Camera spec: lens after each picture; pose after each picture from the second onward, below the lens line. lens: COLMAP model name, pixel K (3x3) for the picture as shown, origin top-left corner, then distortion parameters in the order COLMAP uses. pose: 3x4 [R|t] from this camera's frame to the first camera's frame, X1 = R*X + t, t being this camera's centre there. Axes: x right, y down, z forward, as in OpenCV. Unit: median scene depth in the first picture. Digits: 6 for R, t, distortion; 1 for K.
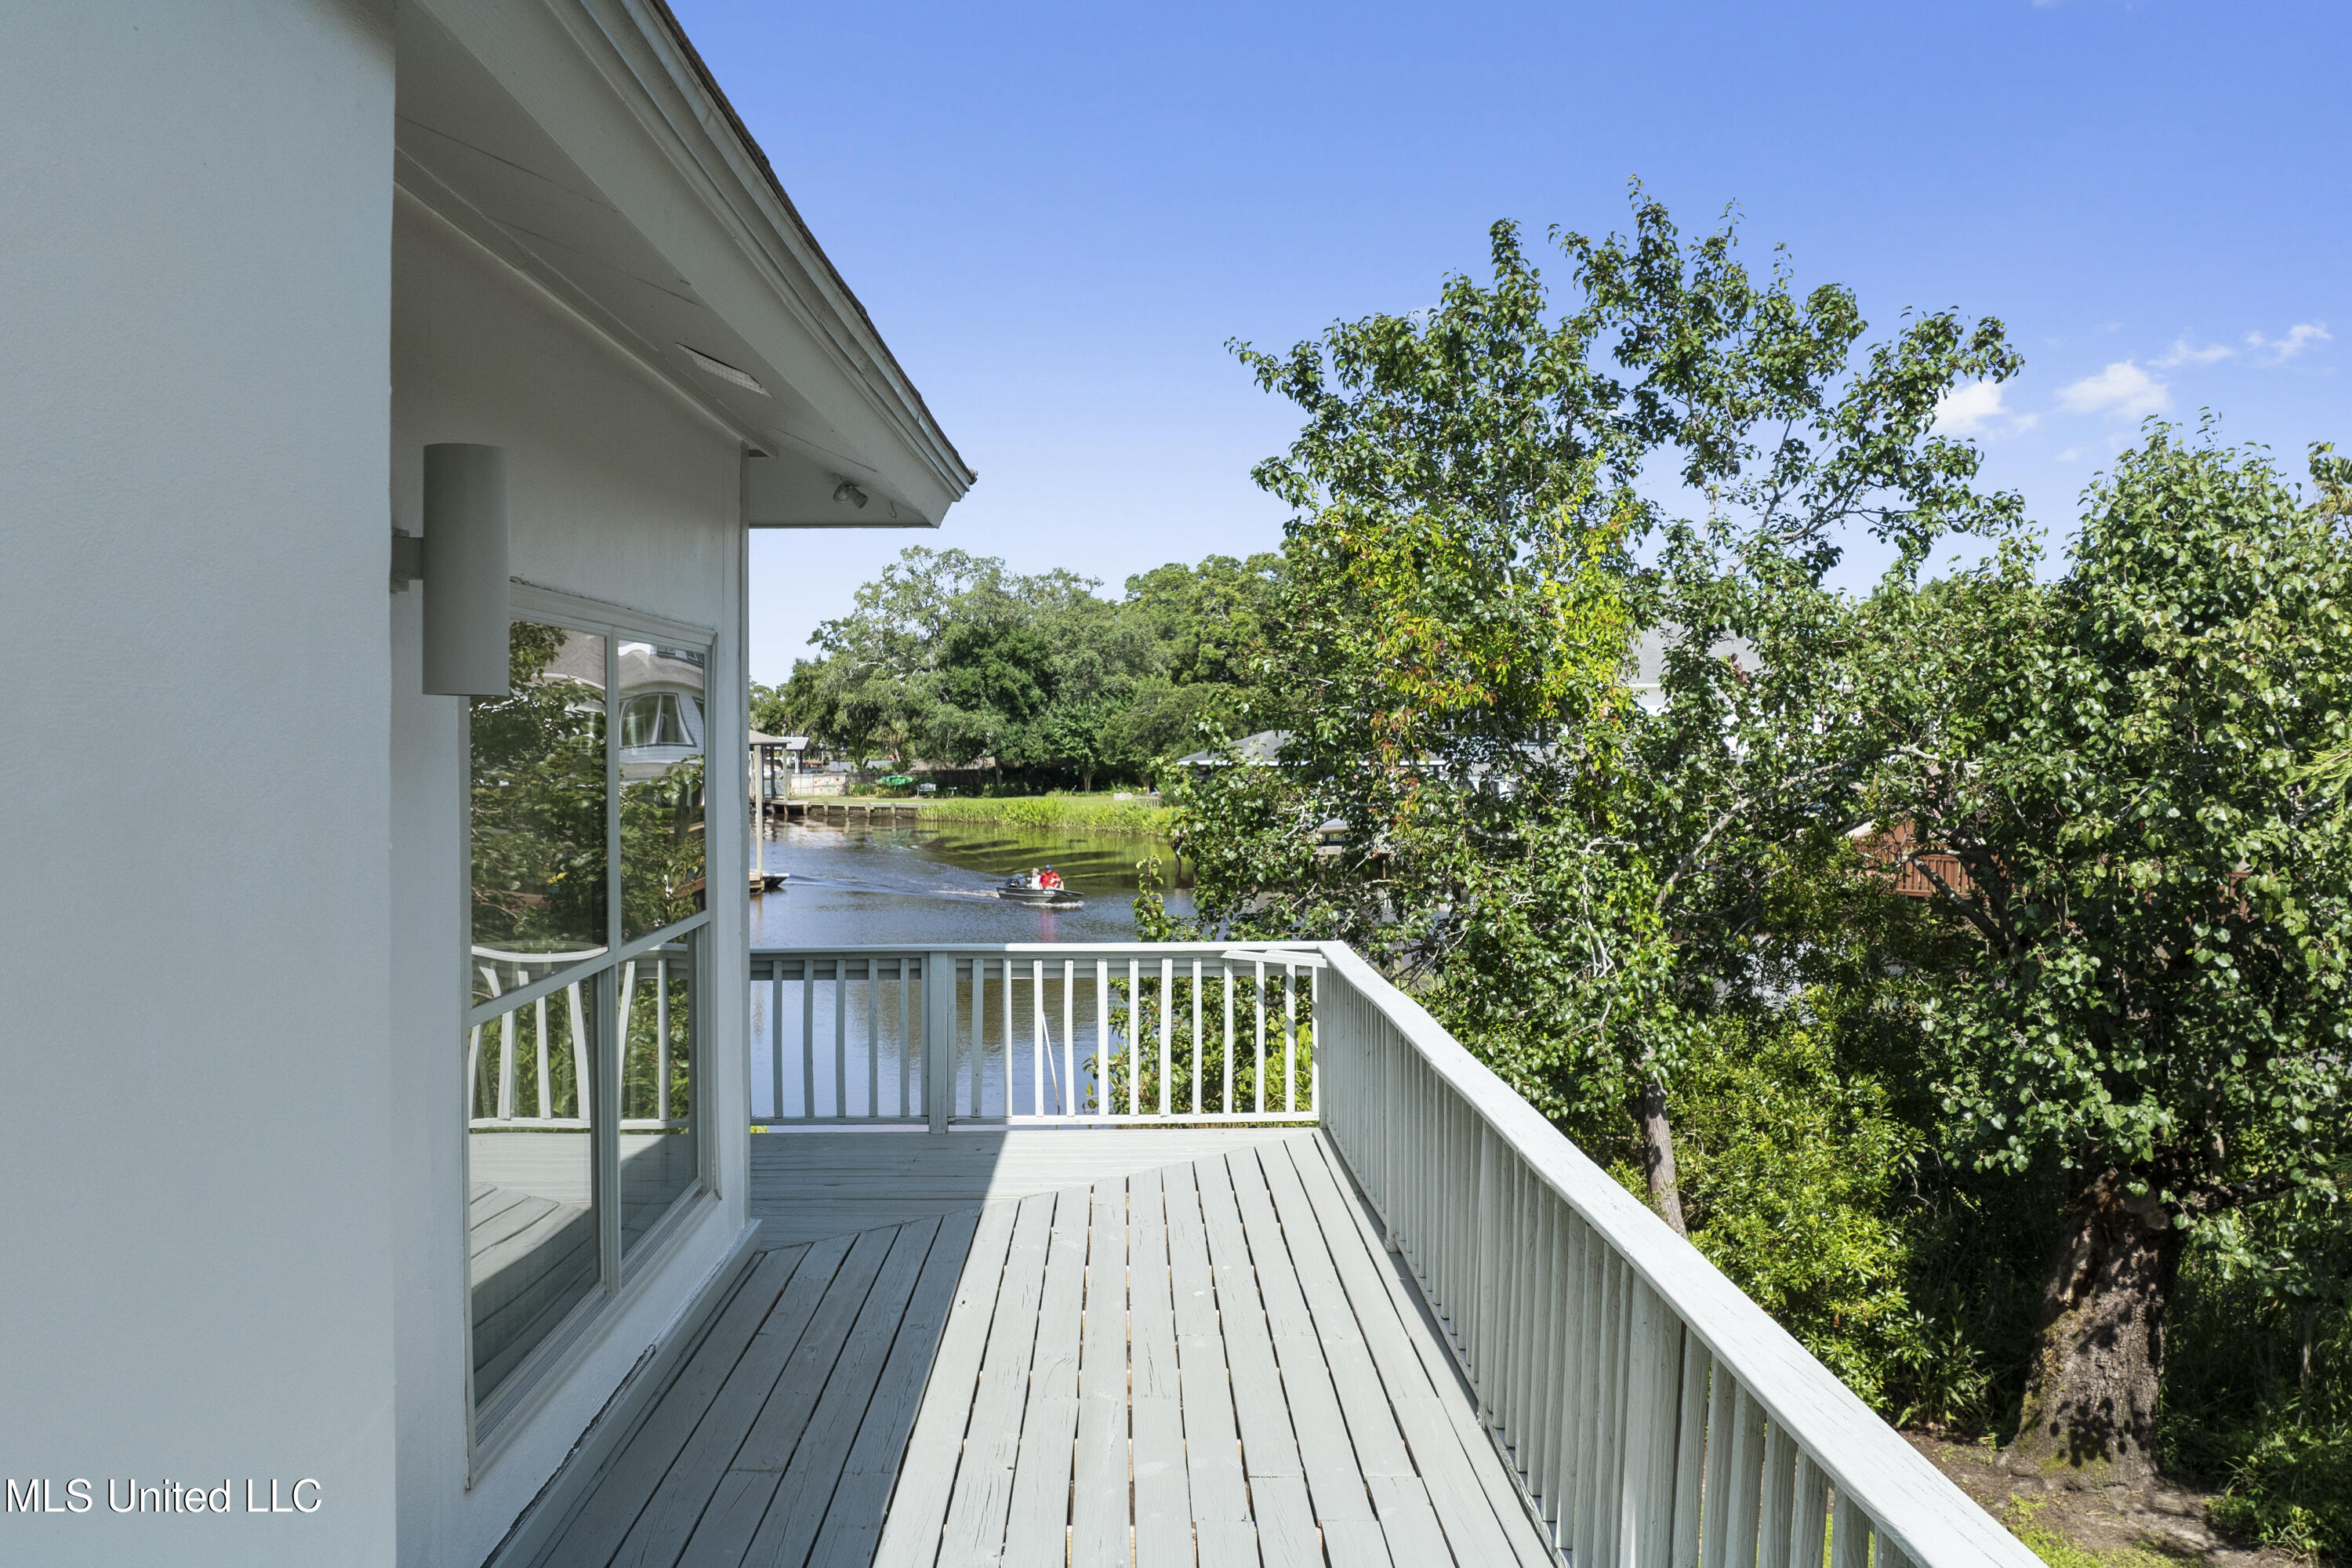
lens RADIAL K [[1262.8, 0, 1176.0], [0, 1262.8, 784.0], [0, 0, 1]] dist [-0.091761, 0.000133]
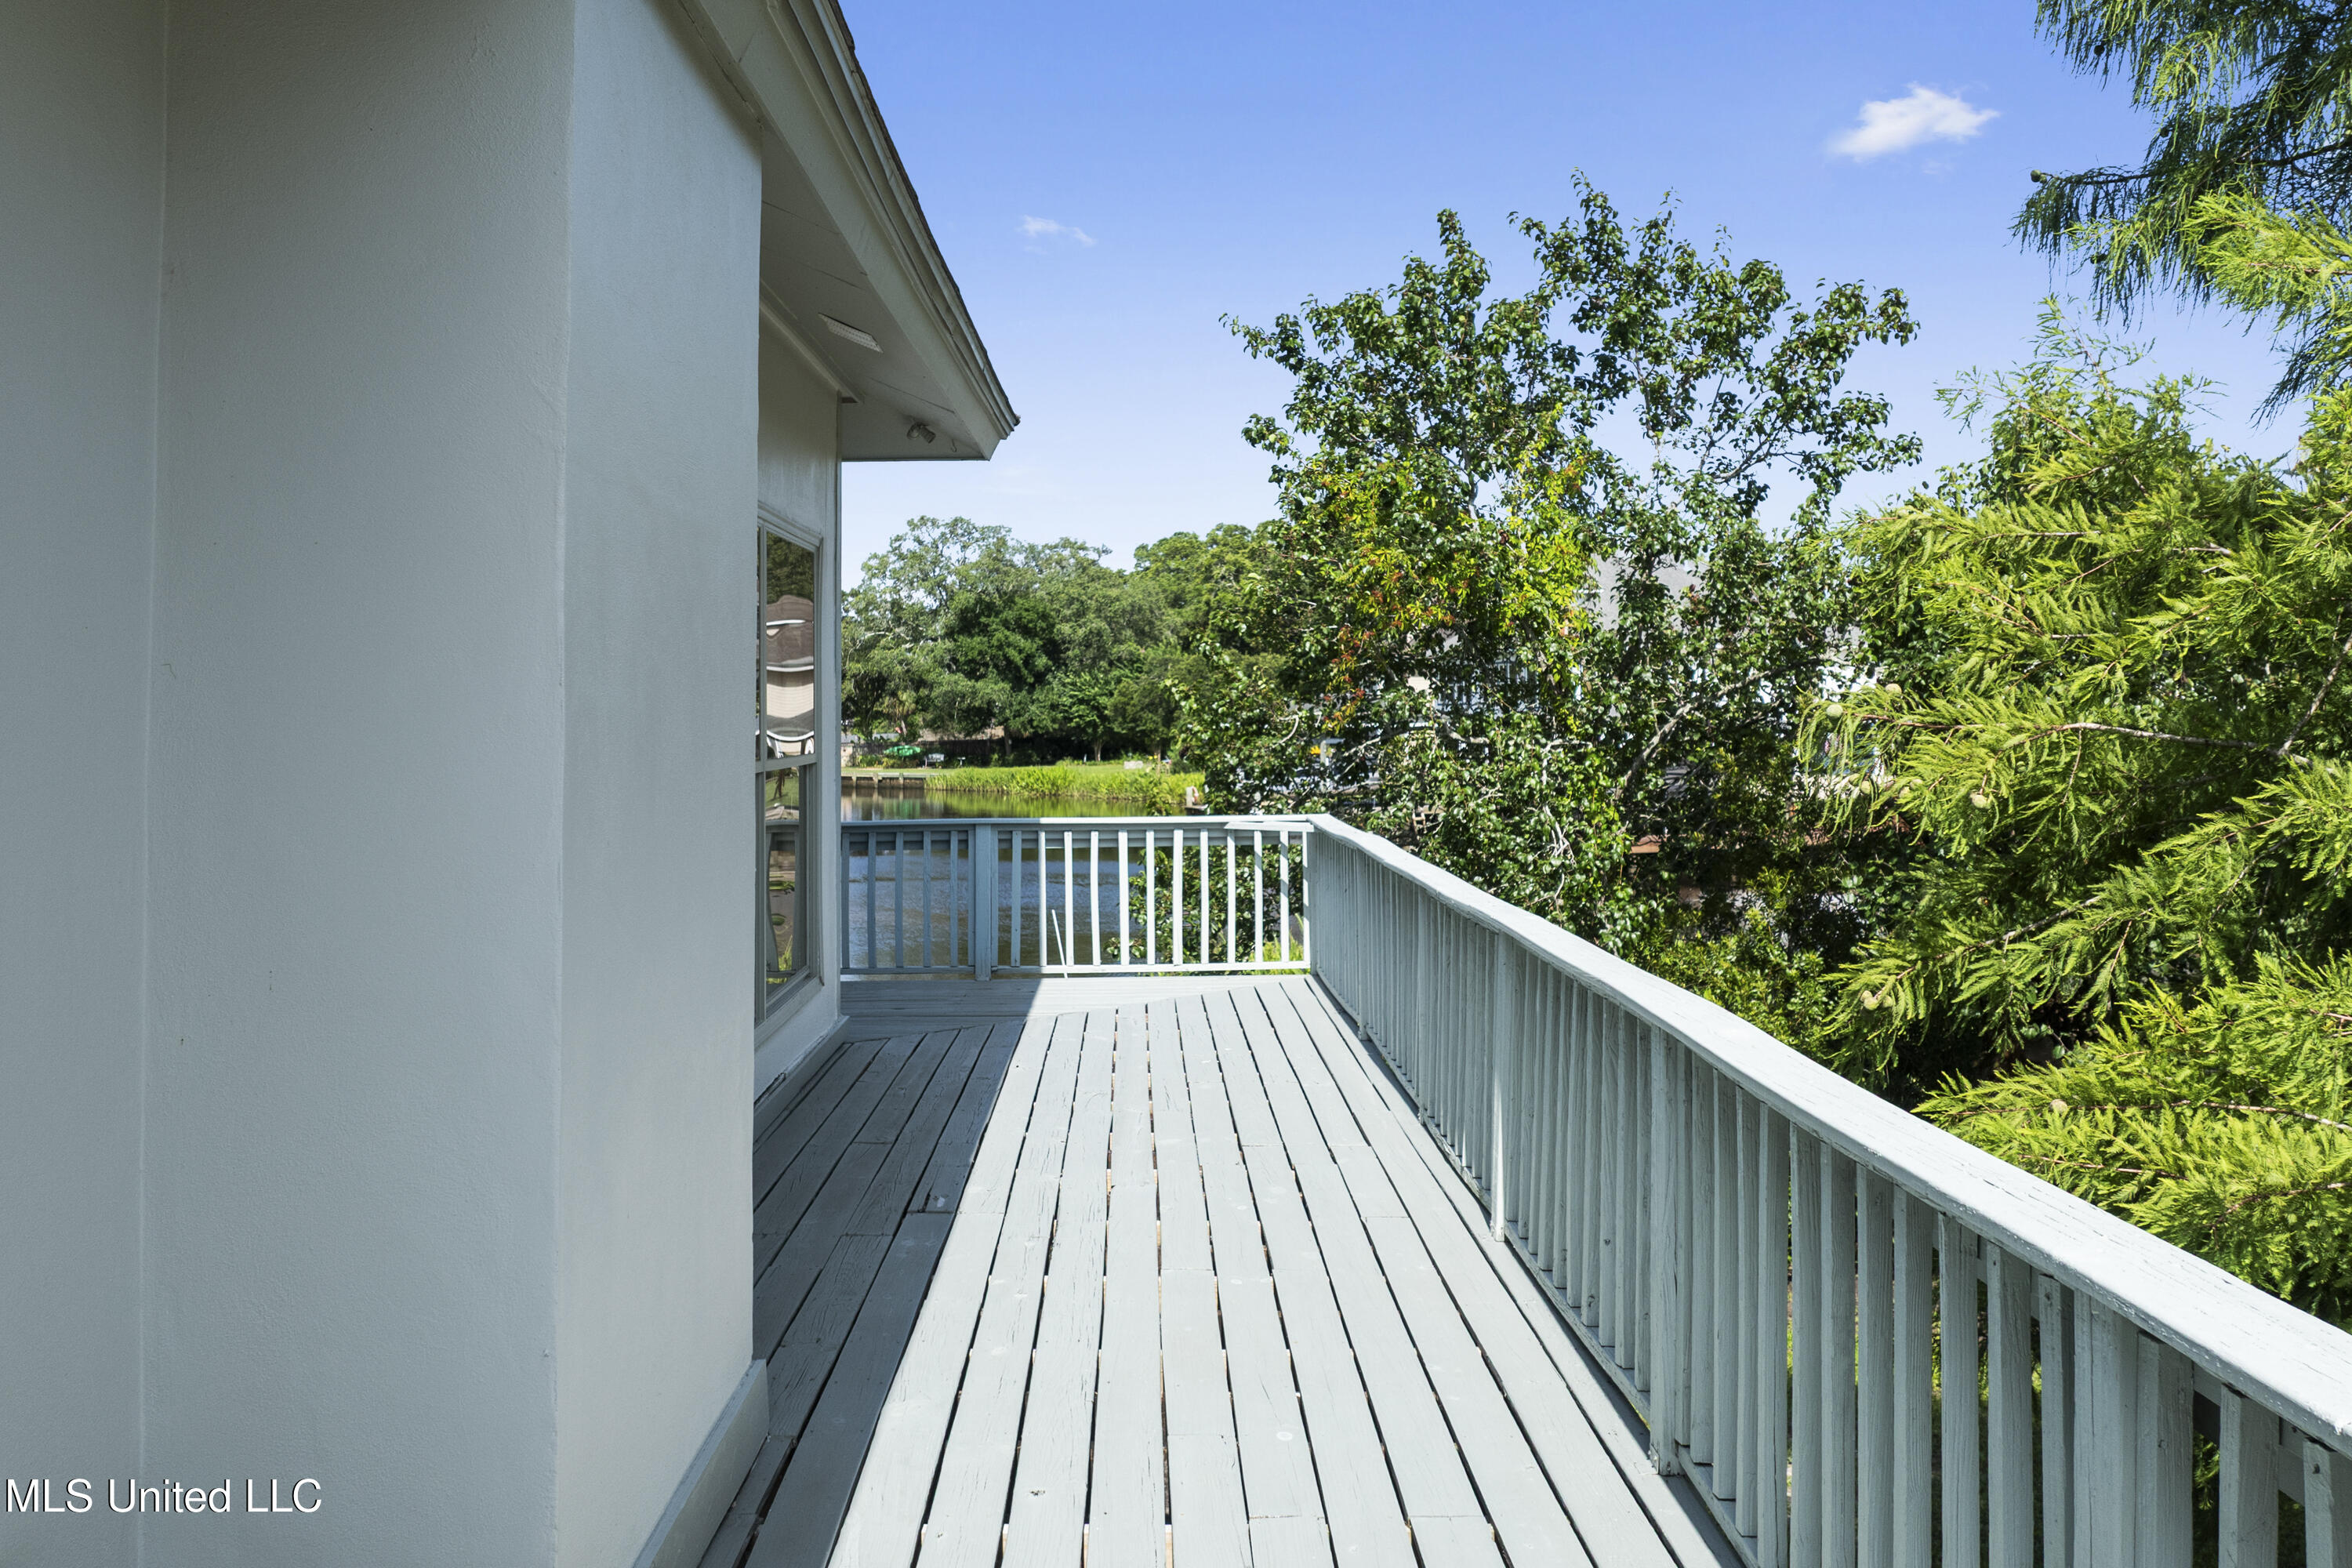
lens RADIAL K [[1657.5, 0, 1176.0], [0, 1657.5, 784.0], [0, 0, 1]] dist [-0.186135, -0.000604]
pose [[0.999884, -0.011528, -0.009925, 0.005876], [0.010976, 0.998480, -0.054009, 0.148428], [0.010532, 0.053894, 0.998491, -0.449591]]
